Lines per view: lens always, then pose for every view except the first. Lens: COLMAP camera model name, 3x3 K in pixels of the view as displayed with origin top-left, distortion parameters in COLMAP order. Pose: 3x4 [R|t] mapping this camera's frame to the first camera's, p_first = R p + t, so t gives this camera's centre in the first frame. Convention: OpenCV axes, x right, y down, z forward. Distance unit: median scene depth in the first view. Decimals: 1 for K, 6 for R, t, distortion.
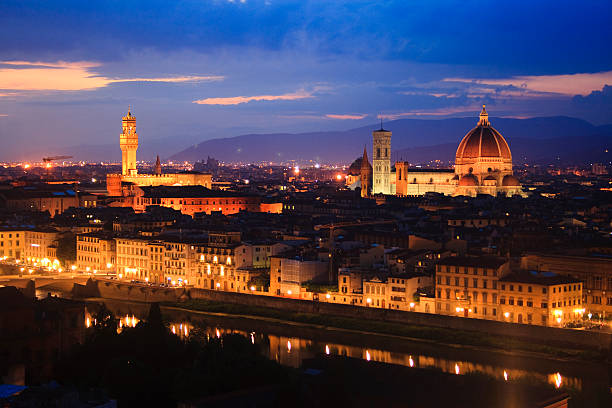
lens RADIAL K [[1266.4, 0, 306.0], [0, 1266.4, 202.5], [0, 0, 1]] dist [0.102106, 0.148537]
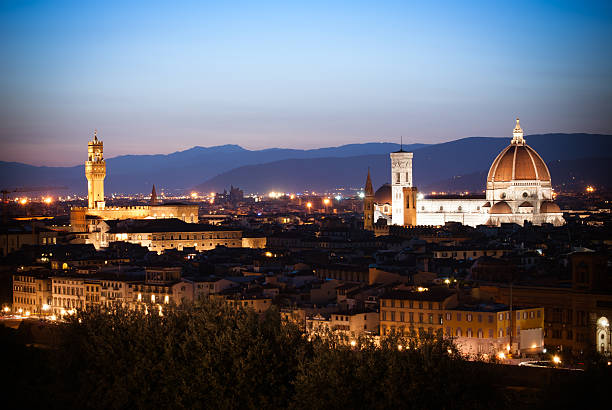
lens RADIAL K [[1550.3, 0, 326.5], [0, 1550.3, 204.9], [0, 0, 1]] dist [-0.170012, -0.537098]
pose [[0.999189, -0.017139, -0.036440, 0.084722], [0.016265, 0.999576, -0.024147, 0.006725], [0.036839, 0.023535, 0.999044, -0.081018]]
